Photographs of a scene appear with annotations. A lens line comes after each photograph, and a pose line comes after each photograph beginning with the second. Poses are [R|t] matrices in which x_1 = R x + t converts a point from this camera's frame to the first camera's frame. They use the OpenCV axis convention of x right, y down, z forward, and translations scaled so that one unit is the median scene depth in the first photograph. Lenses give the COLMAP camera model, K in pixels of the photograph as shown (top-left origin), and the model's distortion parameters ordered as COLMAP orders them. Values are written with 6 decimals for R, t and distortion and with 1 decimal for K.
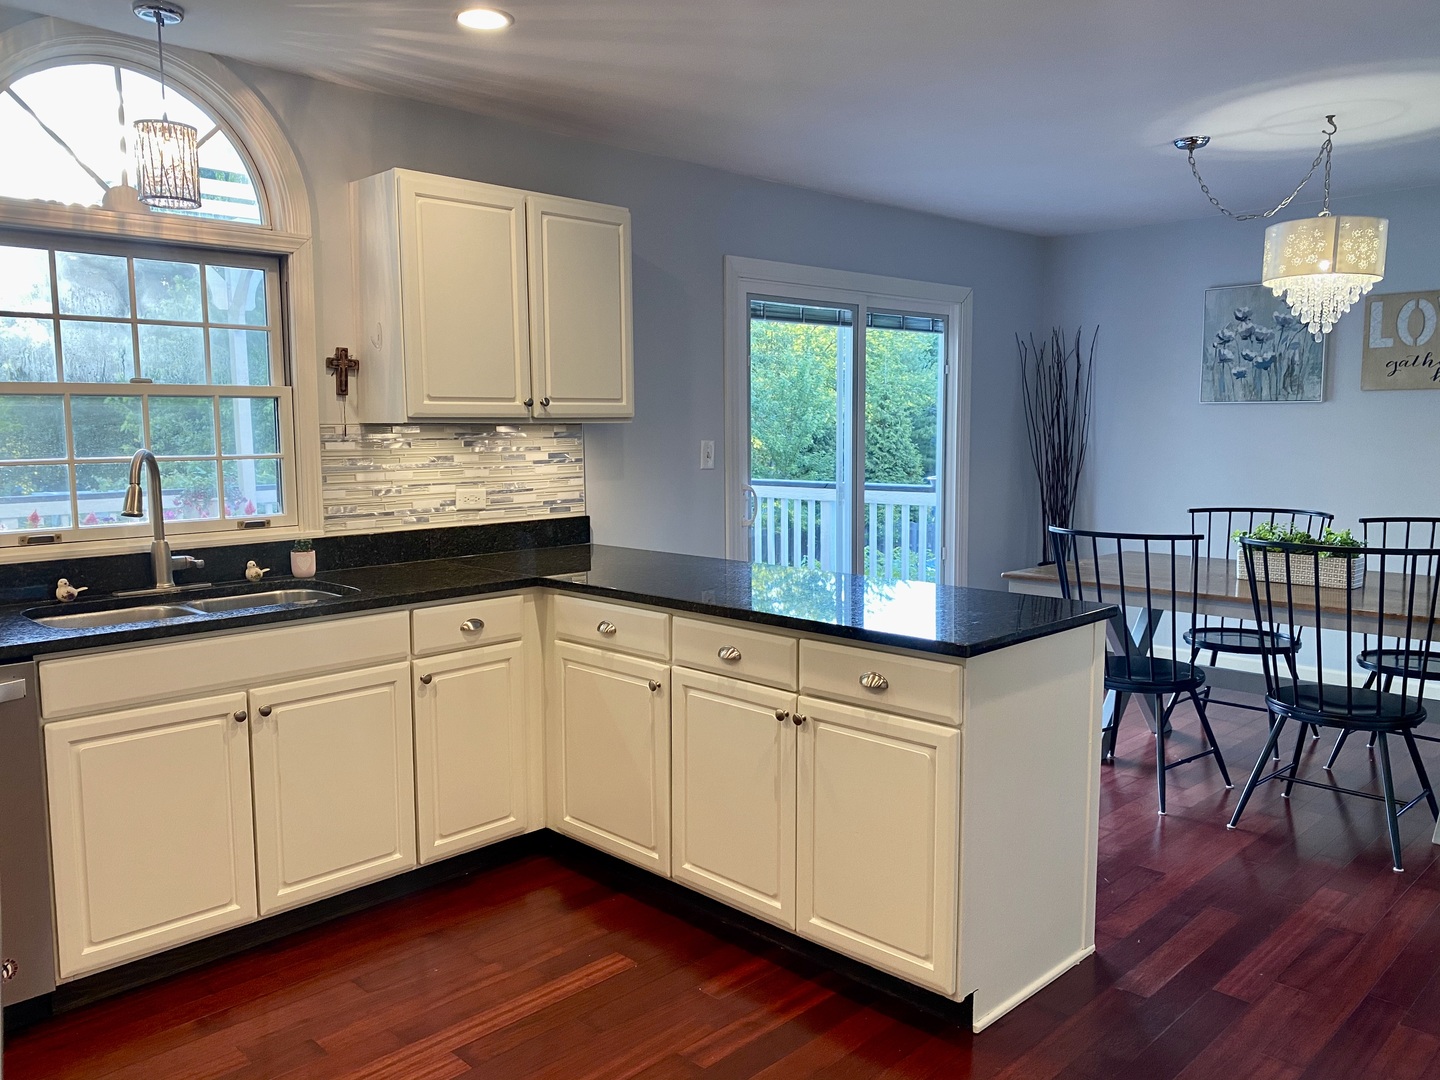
lens RADIAL K [[1083.1, 0, 720.0], [0, 1083.1, 540.0], [0, 0, 1]] dist [0.030363, -0.001247]
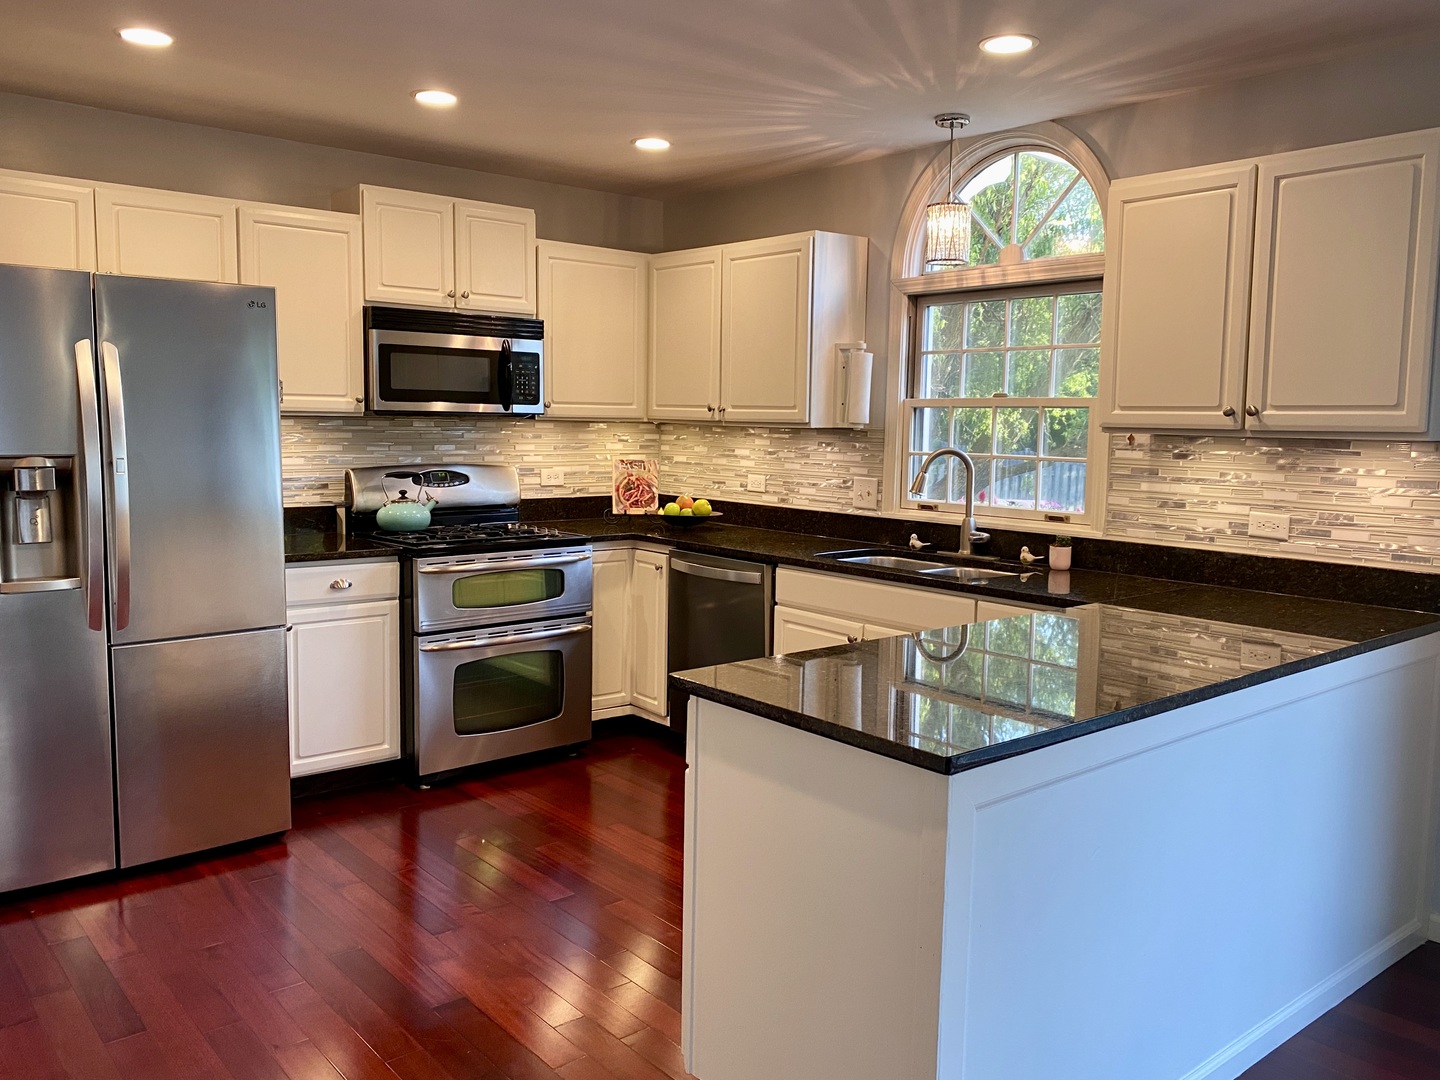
lens RADIAL K [[1083.1, 0, 720.0], [0, 1083.1, 540.0], [0, 0, 1]] dist [0.030363, -0.001247]
pose [[-0.029252, 0.116533, -0.992756, 0.722500], [-0.132104, 0.984018, 0.119400, -0.081926], [0.990804, 0.134640, -0.013390, 0.669663]]
